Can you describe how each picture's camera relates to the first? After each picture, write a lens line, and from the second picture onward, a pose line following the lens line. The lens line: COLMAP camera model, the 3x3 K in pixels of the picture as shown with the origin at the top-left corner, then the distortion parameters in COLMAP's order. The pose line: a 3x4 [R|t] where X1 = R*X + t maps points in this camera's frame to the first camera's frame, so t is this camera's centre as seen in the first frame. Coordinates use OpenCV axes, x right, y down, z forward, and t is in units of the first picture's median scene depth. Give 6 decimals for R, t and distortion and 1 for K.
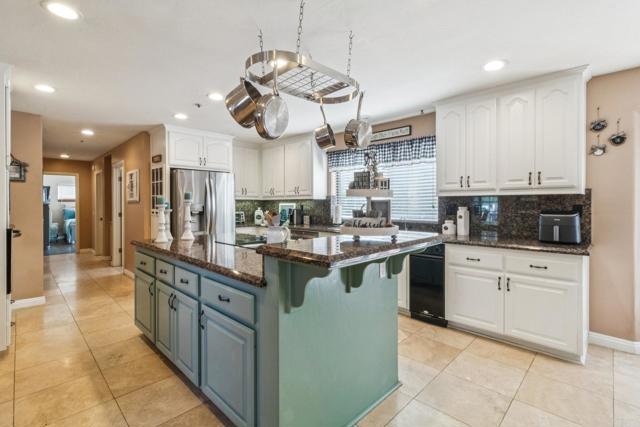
lens RADIAL K [[296.5, 0, 314.6], [0, 296.5, 209.6], [0, 0, 1]] dist [-0.002543, 0.001464]
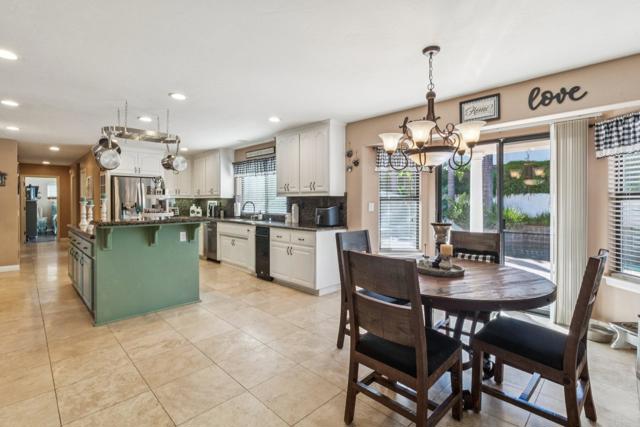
lens RADIAL K [[296.5, 0, 314.0], [0, 296.5, 209.0], [0, 0, 1]] dist [-0.002543, 0.001464]
pose [[0.999962, 0.002964, -0.008257, 0.478182], [-0.002912, 0.999976, 0.006328, 0.005730], [0.008276, -0.006304, 0.999946, -0.384933]]
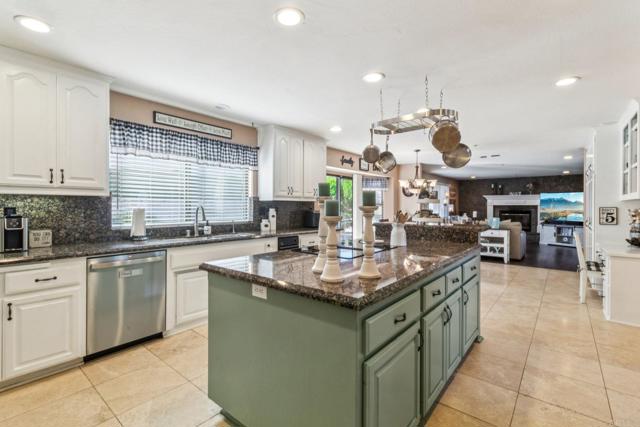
lens RADIAL K [[296.5, 0, 317.2], [0, 296.5, 207.4], [0, 0, 1]] dist [-0.002543, 0.001464]
pose [[-0.089511, -0.006645, 0.995964, -0.657539], [0.011040, 0.999910, 0.007664, -0.017374], [-0.995925, 0.011682, -0.089429, 0.719382]]
